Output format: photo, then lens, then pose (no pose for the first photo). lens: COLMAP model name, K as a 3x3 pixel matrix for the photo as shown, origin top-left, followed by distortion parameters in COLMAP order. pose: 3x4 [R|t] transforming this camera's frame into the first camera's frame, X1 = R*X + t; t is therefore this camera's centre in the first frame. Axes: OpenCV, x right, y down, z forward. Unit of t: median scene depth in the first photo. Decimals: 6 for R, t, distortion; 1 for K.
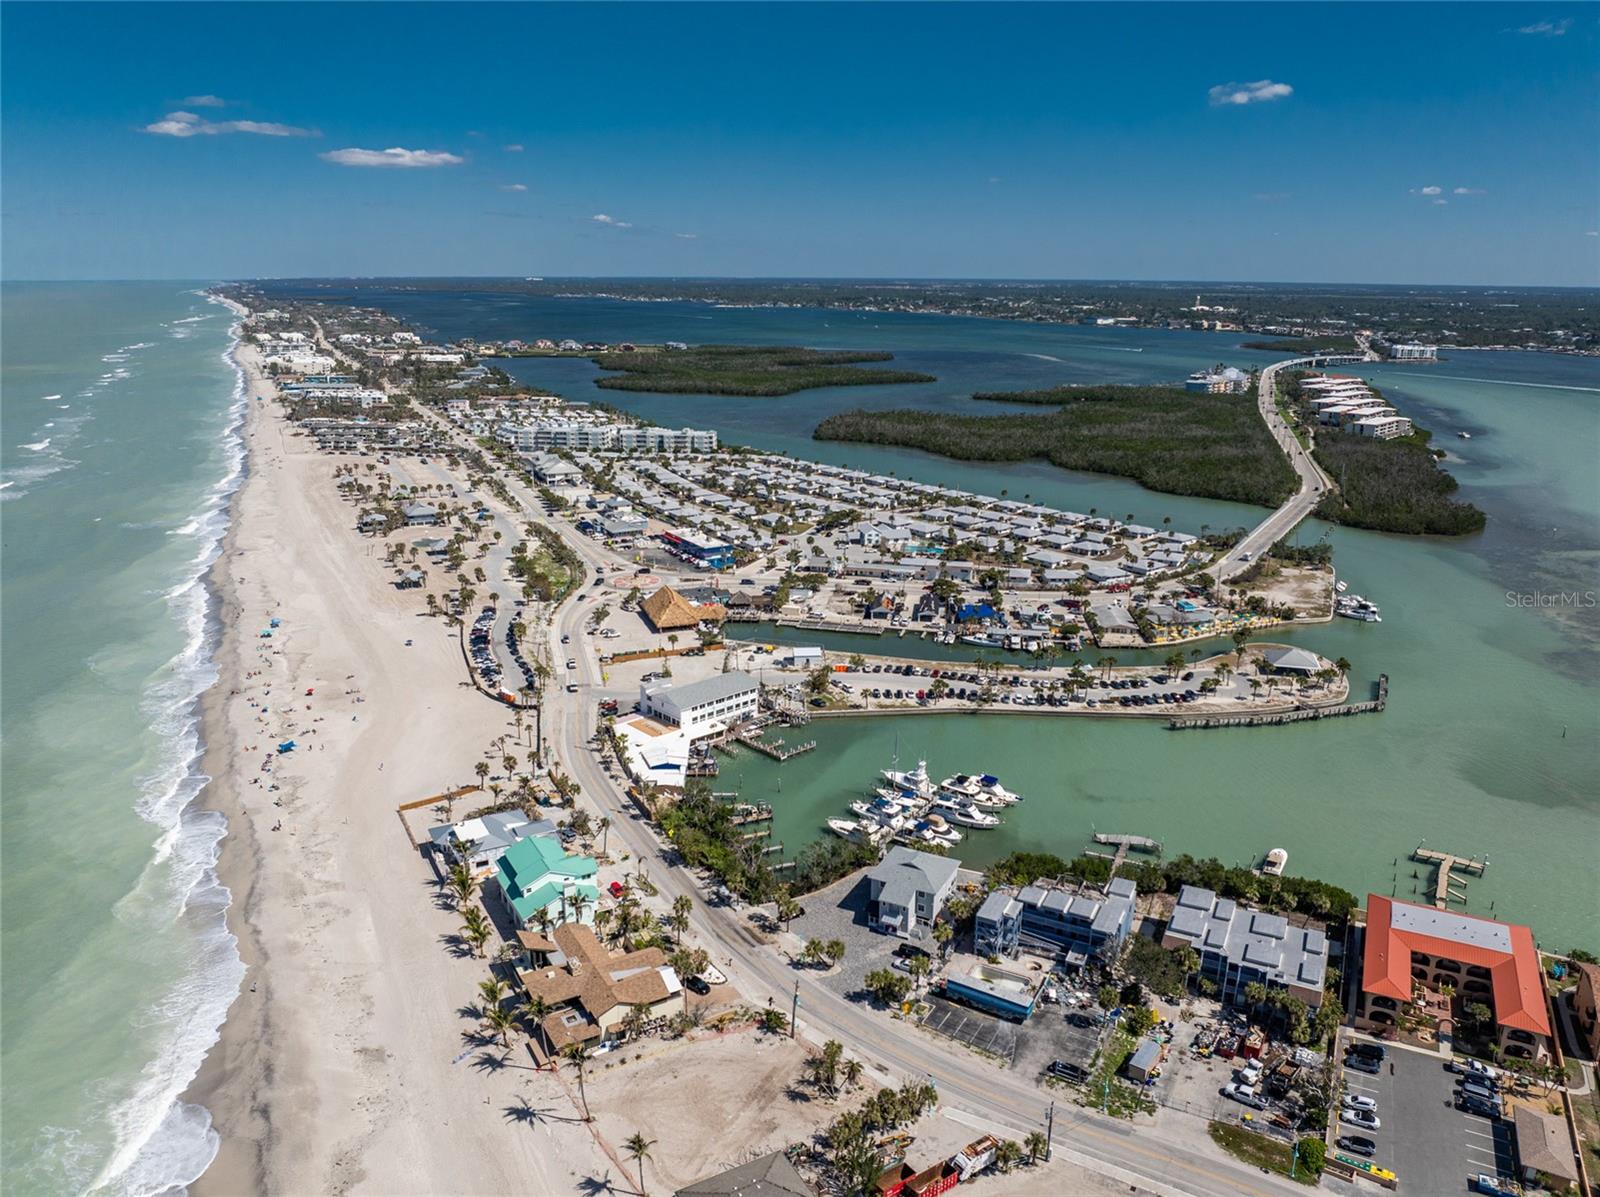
lens RADIAL K [[1136.3, 0, 809.5], [0, 1136.3, 599.2], [0, 0, 1]] dist [-0.038339, -0.000339]
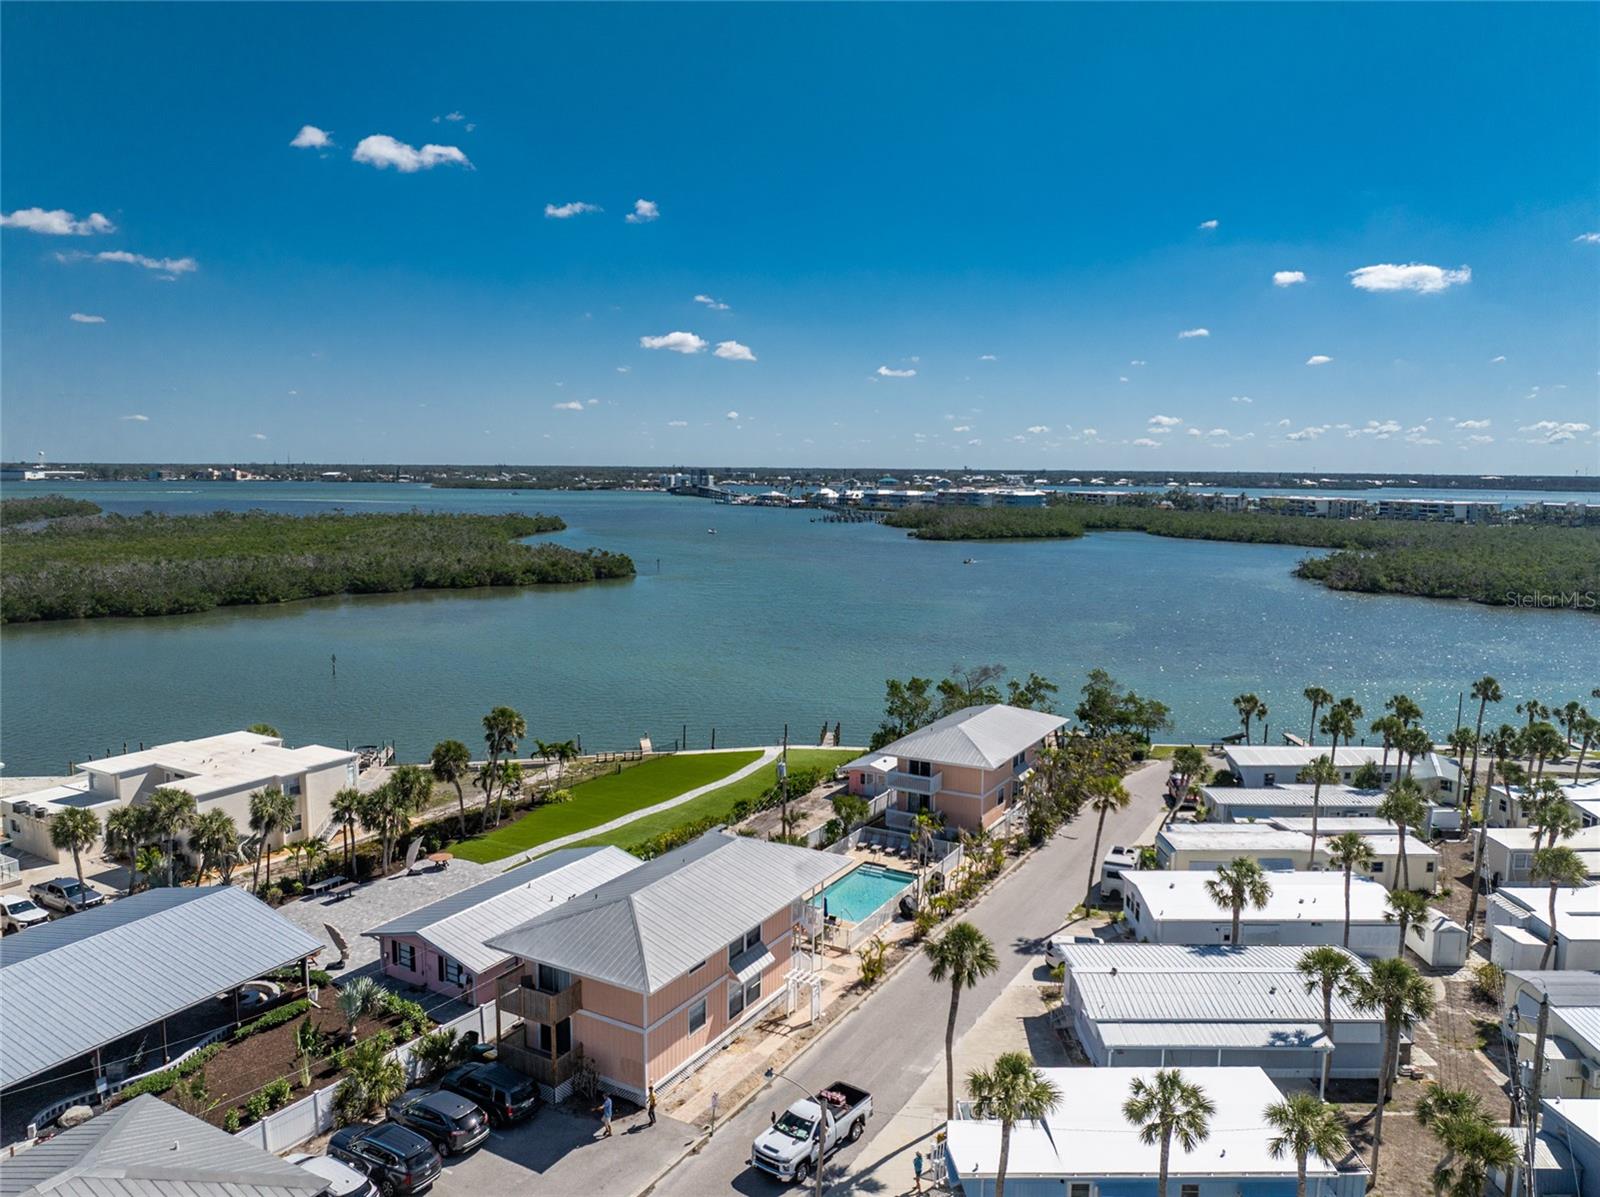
lens RADIAL K [[1138.2, 0, 806.4], [0, 1138.2, 574.4], [0, 0, 1]] dist [-0.027349, -0.019208]
pose [[0.456068, -0.083619, 0.886008, -0.203324], [0.238570, 0.970624, -0.031198, -0.127963], [-0.857372, 0.225604, 0.462620, 0.660051]]
